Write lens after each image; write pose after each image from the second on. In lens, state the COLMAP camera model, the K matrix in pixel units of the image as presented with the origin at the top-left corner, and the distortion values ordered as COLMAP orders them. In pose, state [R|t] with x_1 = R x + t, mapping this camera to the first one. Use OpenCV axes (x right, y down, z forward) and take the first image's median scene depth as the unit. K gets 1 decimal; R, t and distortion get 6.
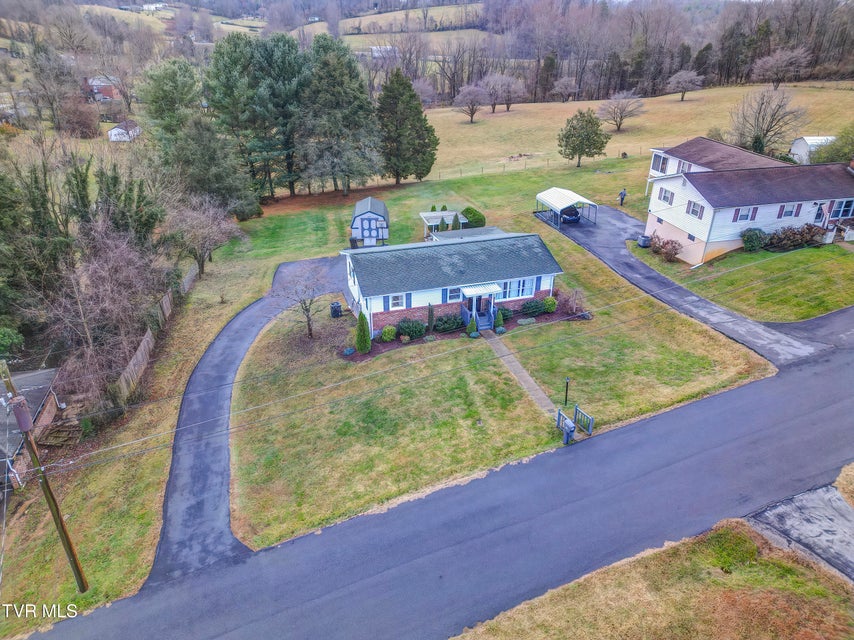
lens RADIAL K [[595.2, 0, 427.0], [0, 595.2, 320.0], [0, 0, 1]] dist [0.087561, -0.081446]
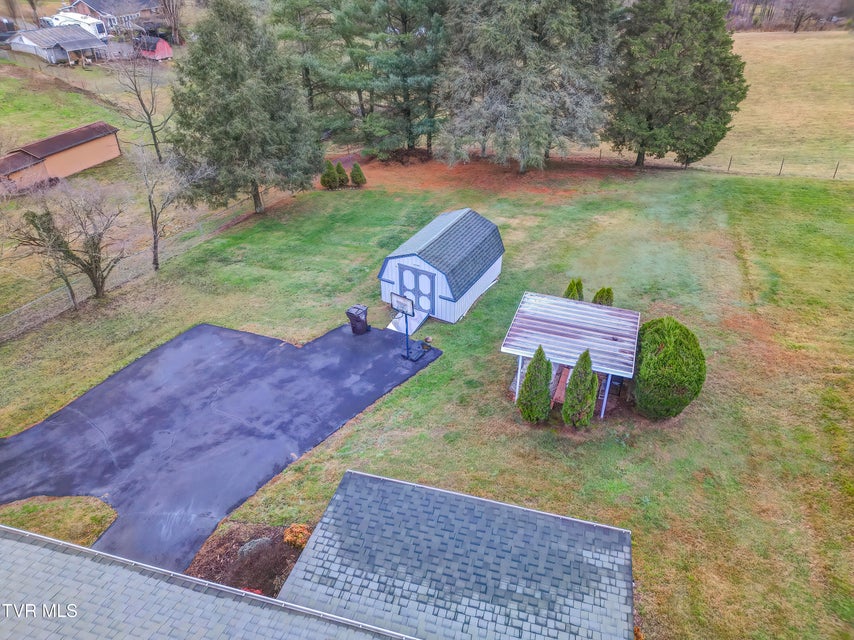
lens RADIAL K [[595.2, 0, 427.0], [0, 595.2, 320.0], [0, 0, 1]] dist [0.087561, -0.081446]
pose [[0.840763, 0.313050, -0.441720, 0.102006], [-0.256049, 0.948786, 0.185051, -0.212271], [0.477028, -0.042482, 0.877861, 0.630269]]
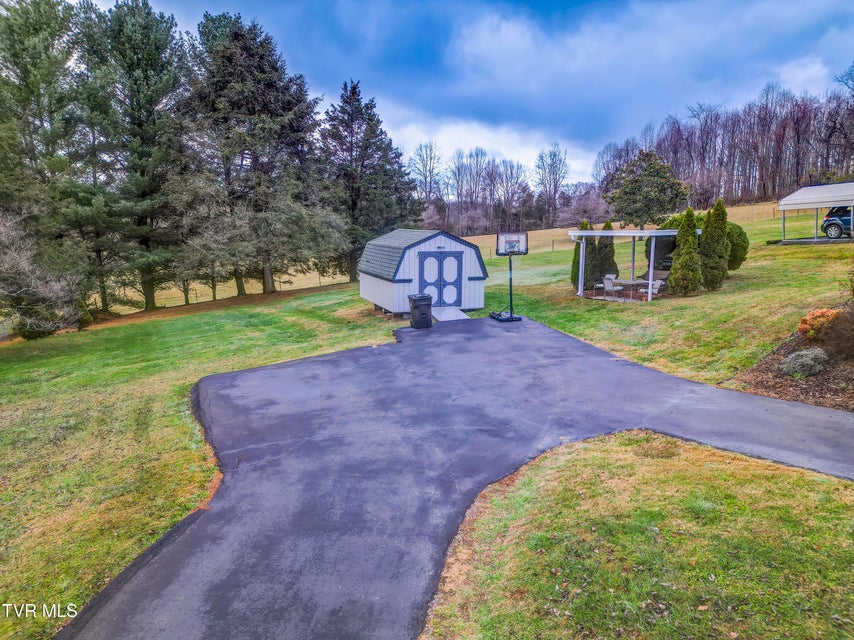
lens RADIAL K [[595.2, 0, 427.0], [0, 595.2, 320.0], [0, 0, 1]] dist [0.087561, -0.081446]
pose [[0.956637, -0.045890, 0.287646, -0.208781], [0.132433, 0.948068, -0.289187, -0.026018], [-0.259437, 0.314740, 0.913034, 0.672453]]
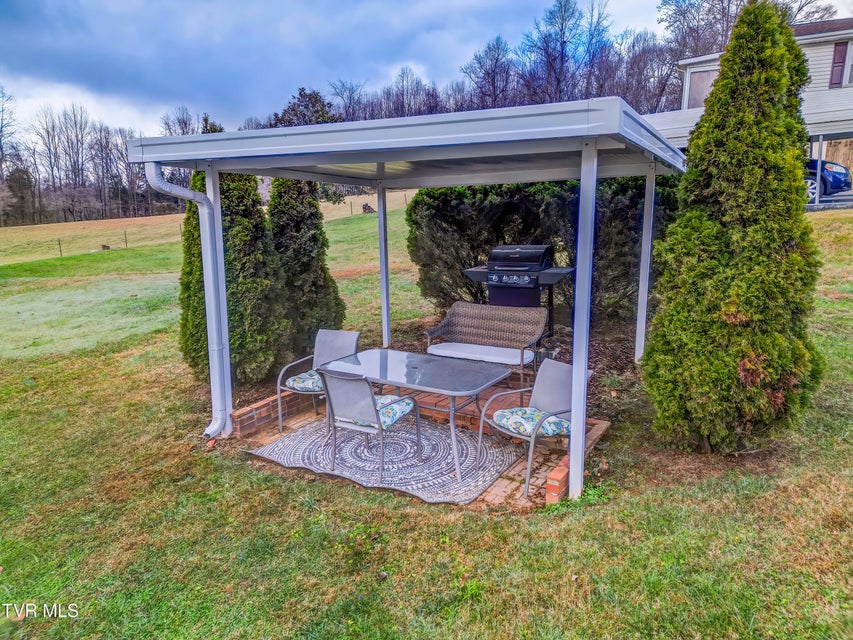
lens RADIAL K [[601.9, 0, 405.8], [0, 601.9, 320.5], [0, 0, 1]] dist [0.002628, 0.000053]
pose [[0.668046, -0.133369, 0.732071, -0.047520], [0.336992, 0.931362, -0.137844, -0.133745], [-0.663439, 0.338788, 0.667137, 0.910661]]
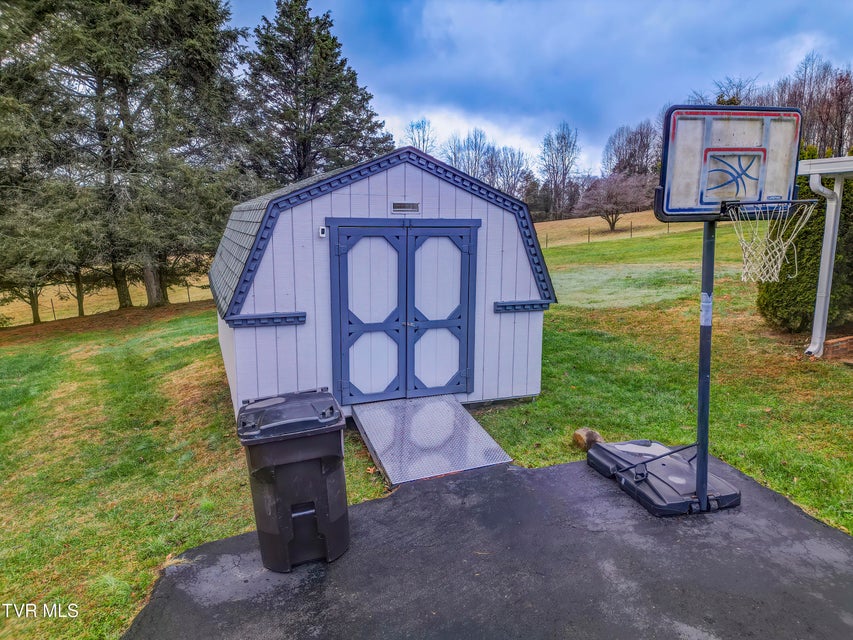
lens RADIAL K [[594.5, 0, 426.5], [0, 594.5, 320.0], [0, 0, 1]] dist [0.087561, -0.081446]
pose [[0.954887, -0.048301, 0.293014, -0.124018], [0.134732, 0.949754, -0.282513, -0.120303], [-0.264645, 0.309247, 0.913416, 0.892561]]
